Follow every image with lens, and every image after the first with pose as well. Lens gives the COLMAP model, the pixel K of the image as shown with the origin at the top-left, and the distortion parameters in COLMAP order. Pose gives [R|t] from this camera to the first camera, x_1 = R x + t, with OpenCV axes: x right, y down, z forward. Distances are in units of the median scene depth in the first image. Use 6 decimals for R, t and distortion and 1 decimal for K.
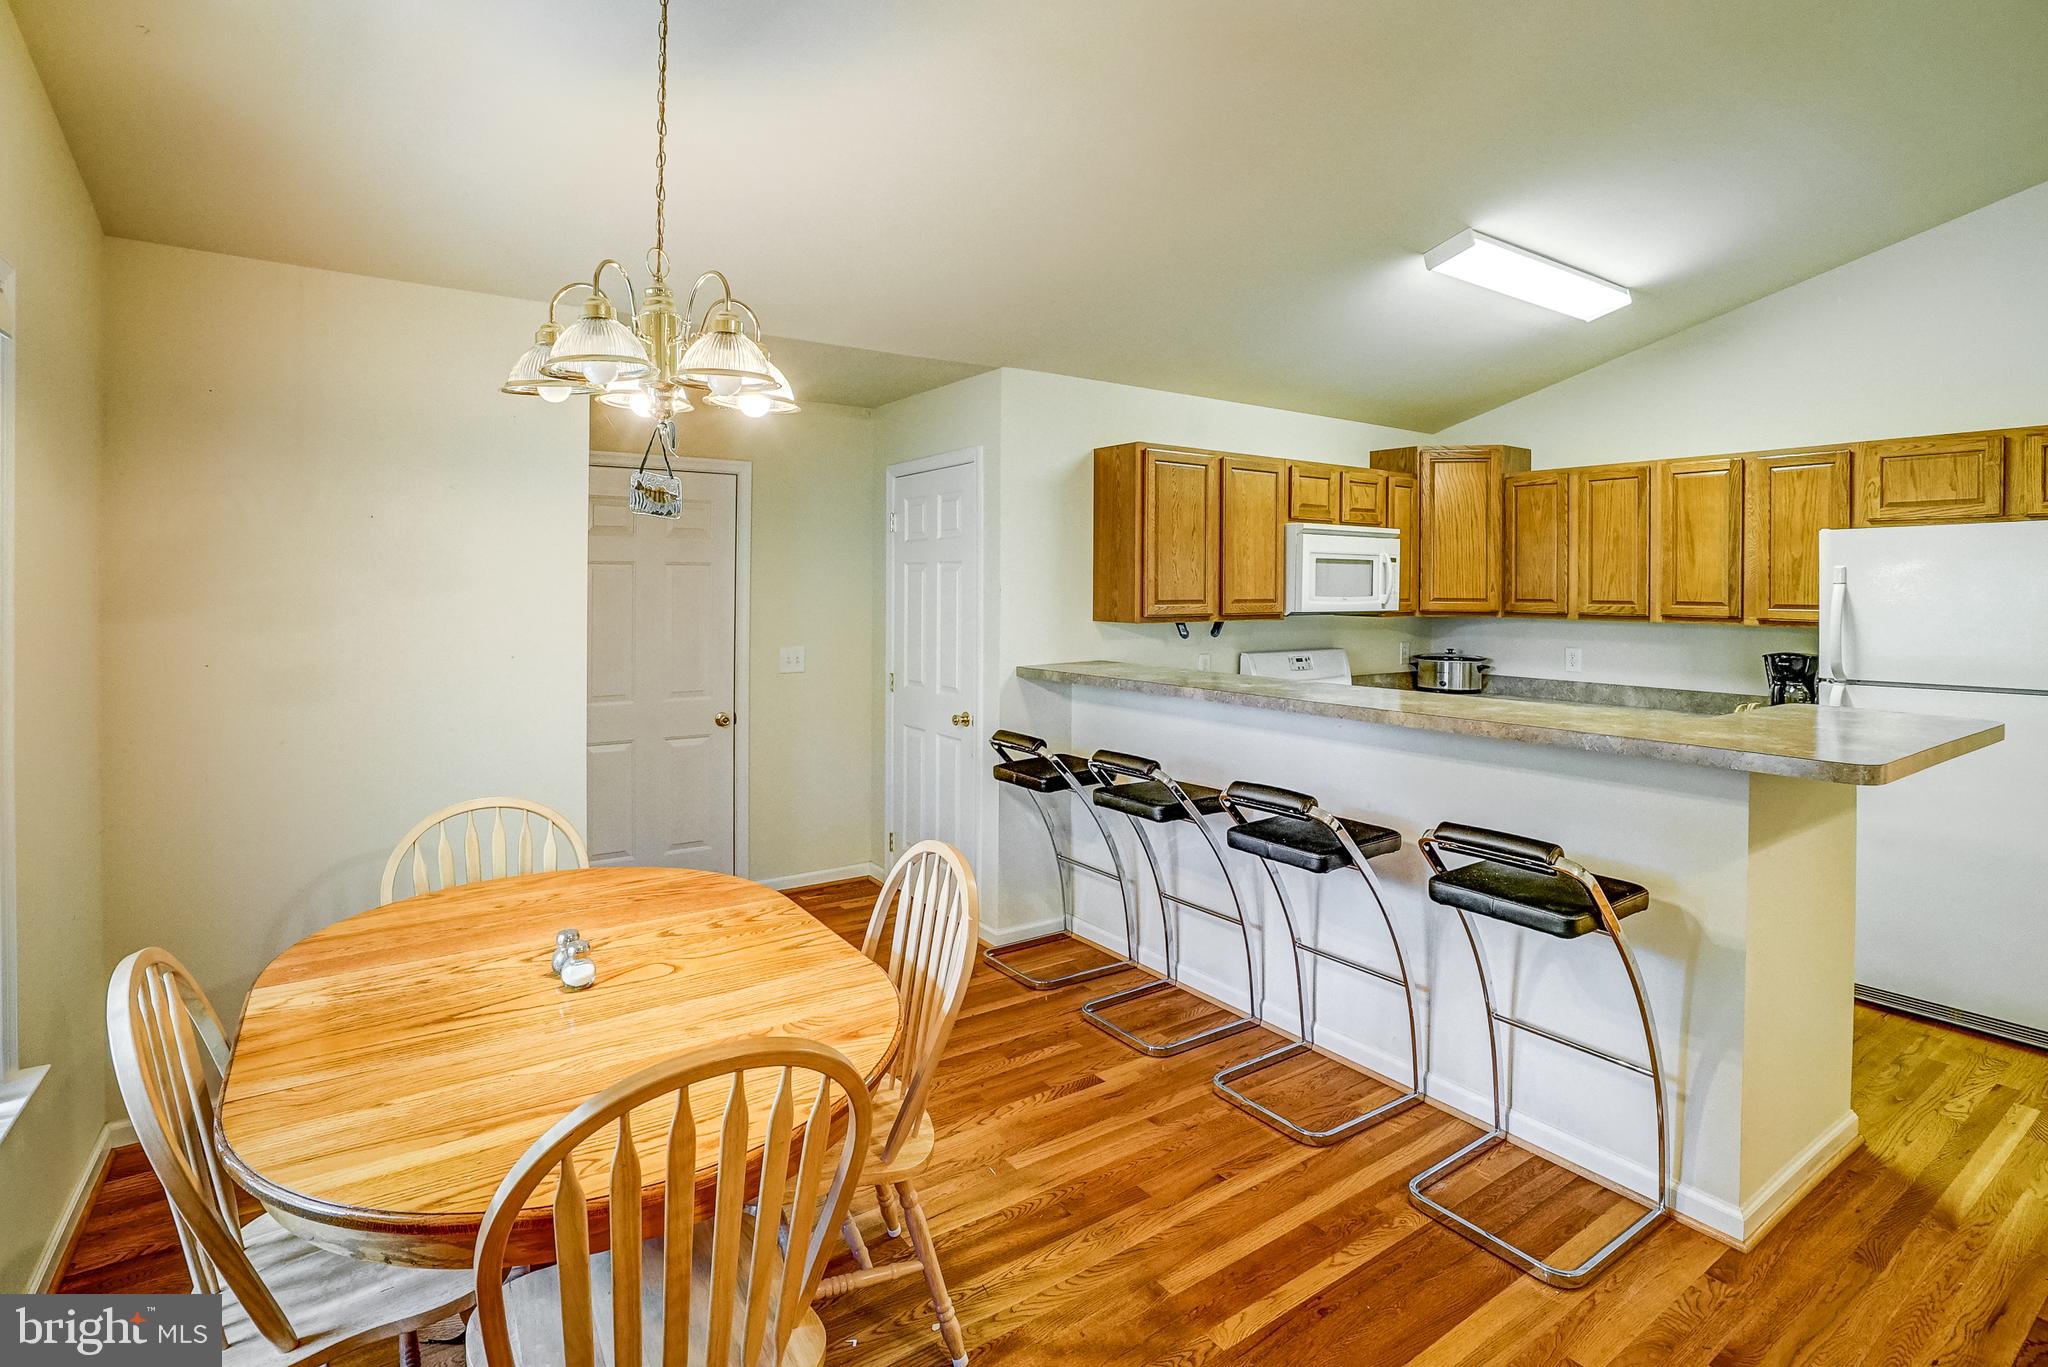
lens RADIAL K [[975.2, 0, 1038.9], [0, 975.2, 593.3], [0, 0, 1]] dist [-0.008174, 0.007409]
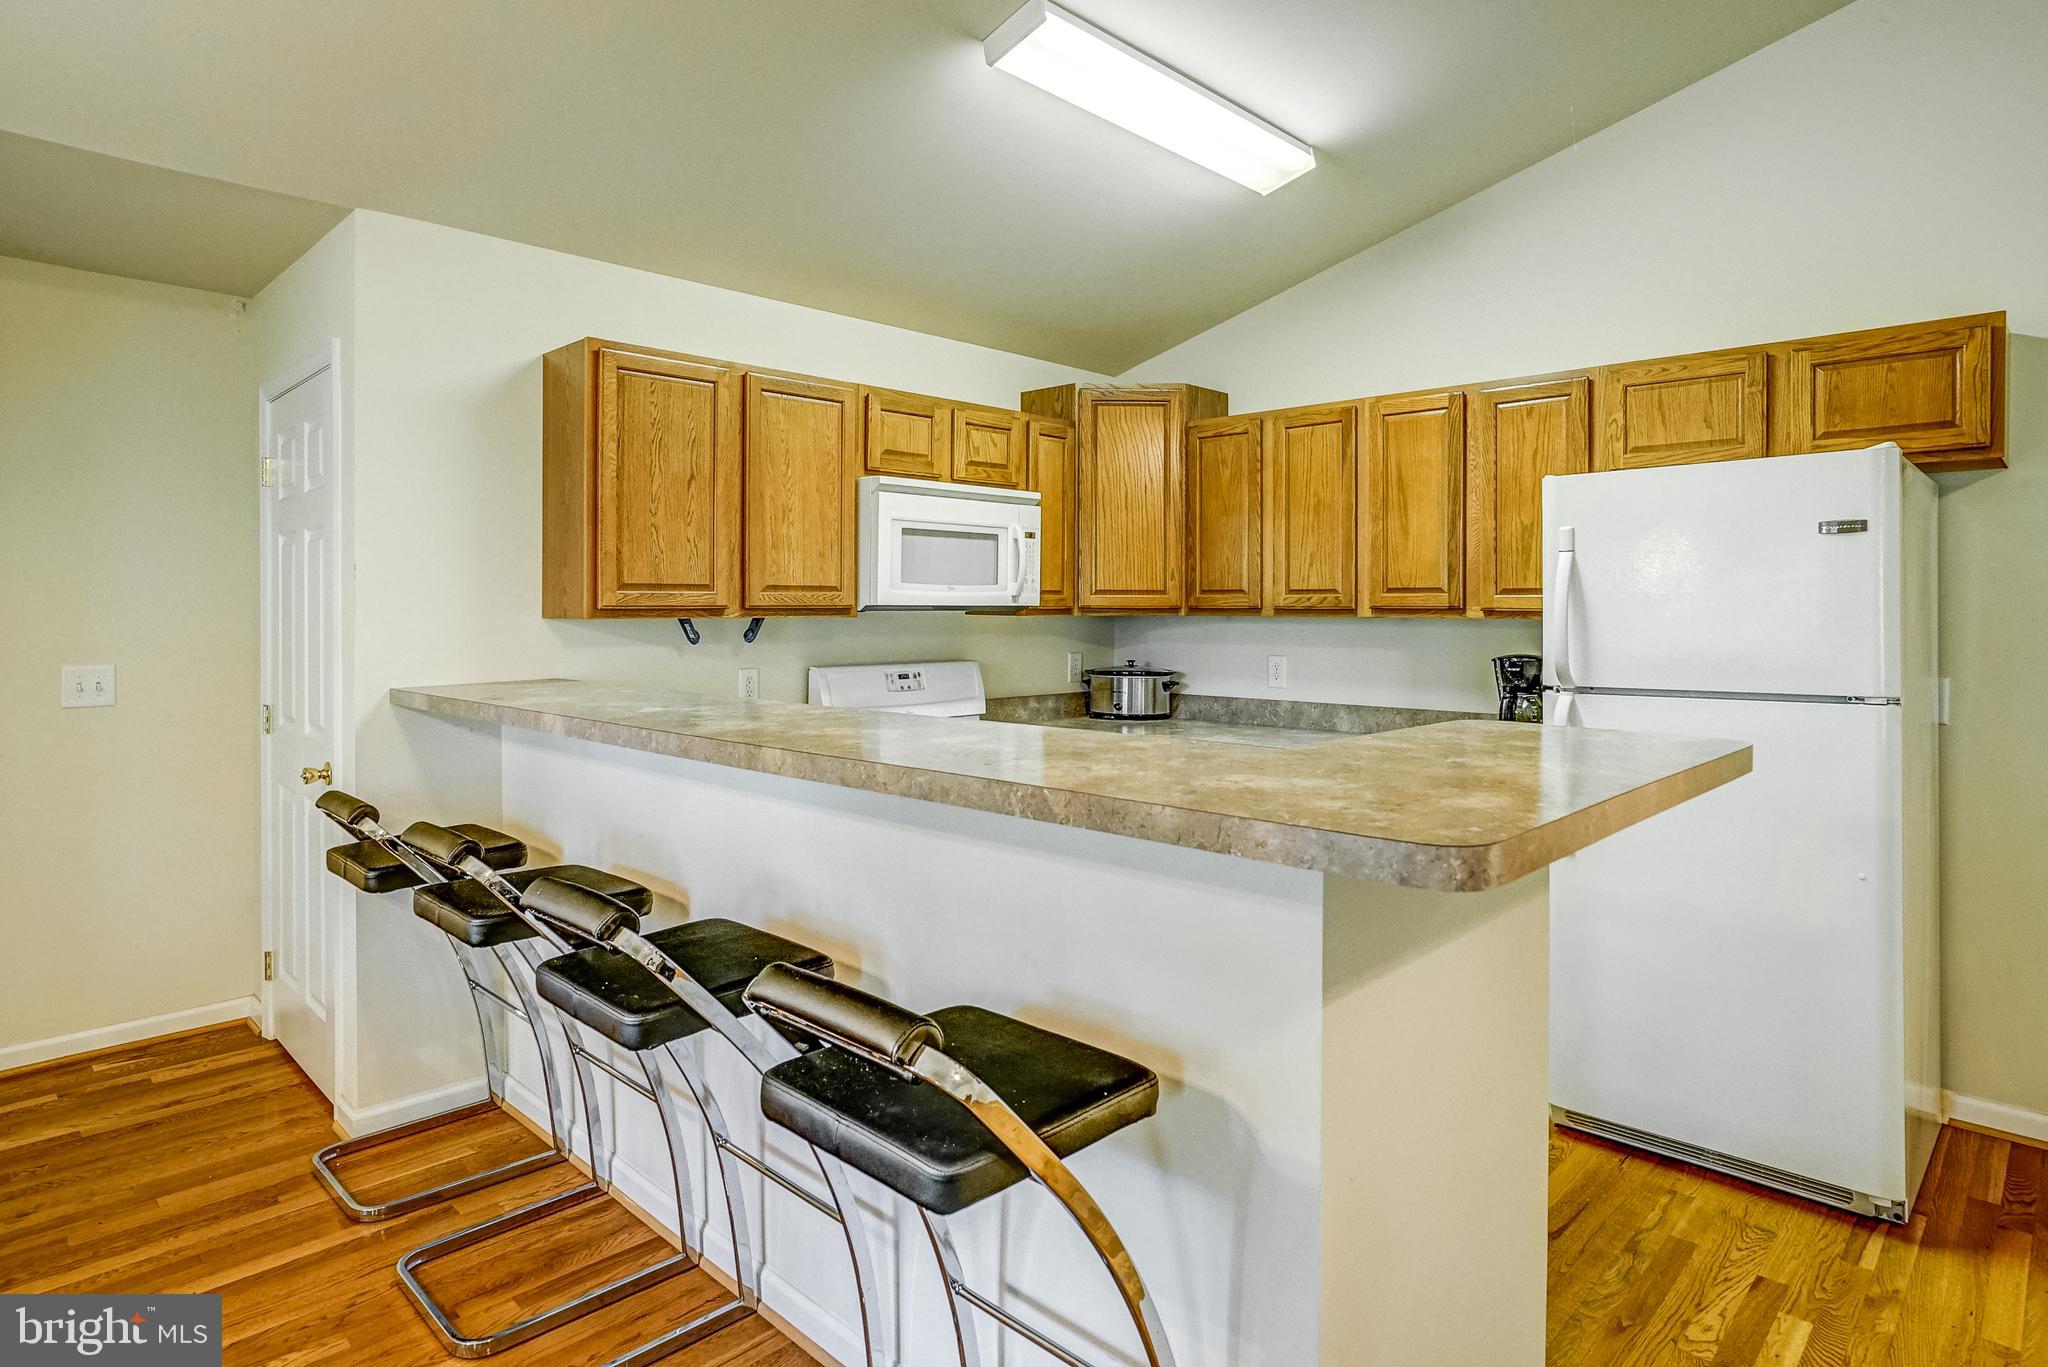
lens RADIAL K [[1117.3, 0, 984.2], [0, 1117.3, 609.6], [0, 0, 1]] dist [-0.018962, 0.016514]
pose [[0.988660, -0.005053, 0.150087, 0.239985], [0.005882, 0.999970, -0.005080, 0.028881], [-0.150057, 0.005905, 0.988660, 0.223742]]
